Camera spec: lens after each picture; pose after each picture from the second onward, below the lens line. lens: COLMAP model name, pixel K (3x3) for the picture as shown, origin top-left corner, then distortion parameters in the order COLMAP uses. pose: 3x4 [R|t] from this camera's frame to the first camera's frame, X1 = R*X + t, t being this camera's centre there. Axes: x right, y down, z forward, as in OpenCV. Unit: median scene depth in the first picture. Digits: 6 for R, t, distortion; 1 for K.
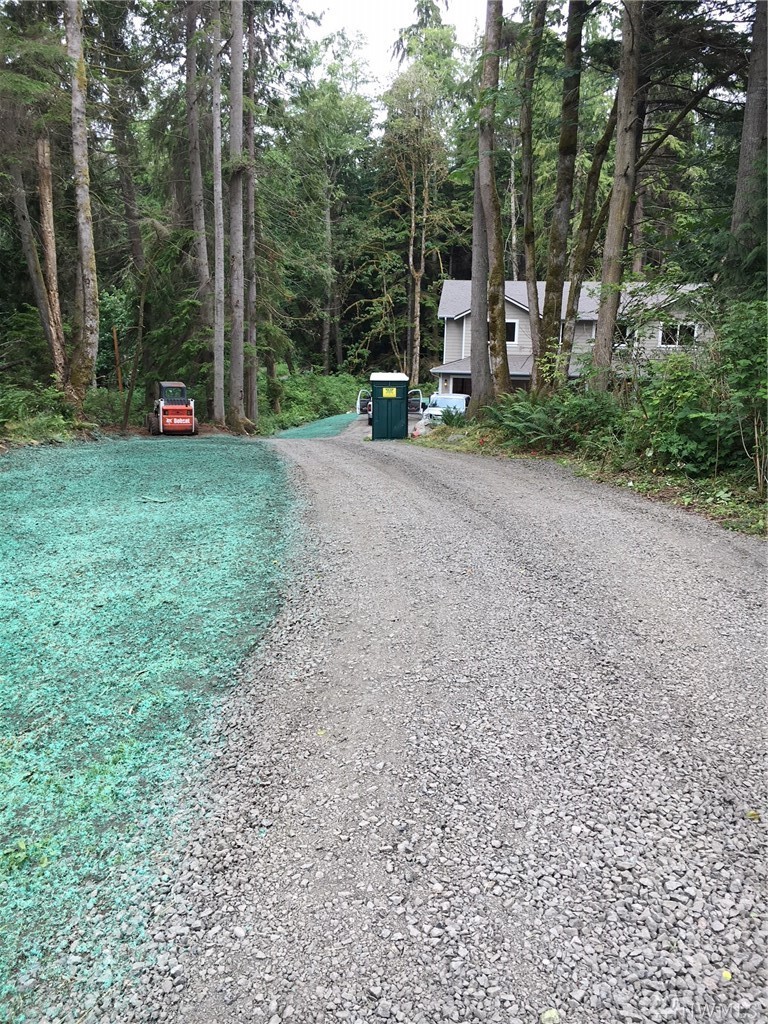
lens RADIAL K [[884.0, 0, 384.0], [0, 884.0, 512.0], [0, 0, 1]] dist [-0.007450, -0.002831]
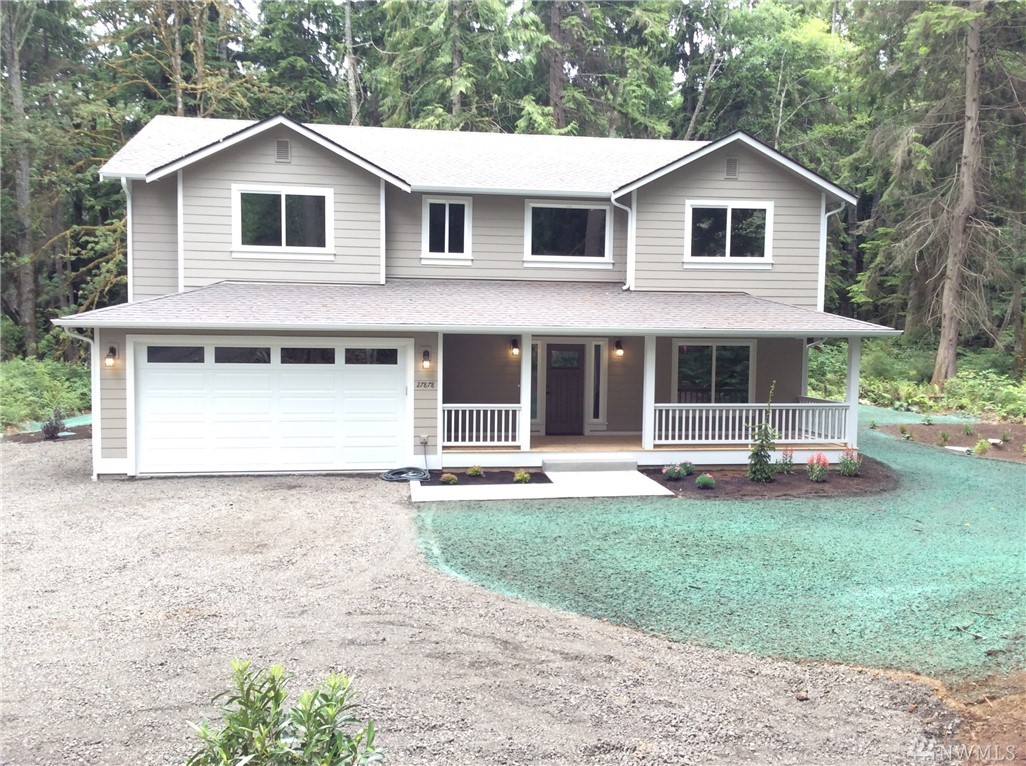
lens RADIAL K [[926.2, 0, 521.7], [0, 926.2, 385.1], [0, 0, 1]] dist [0.147628, -0.275333]
pose [[0.960002, -0.024896, 0.278885, 0.070676], [0.063612, 0.989386, -0.130649, -0.047479], [-0.272673, 0.143164, 0.951396, 0.372059]]
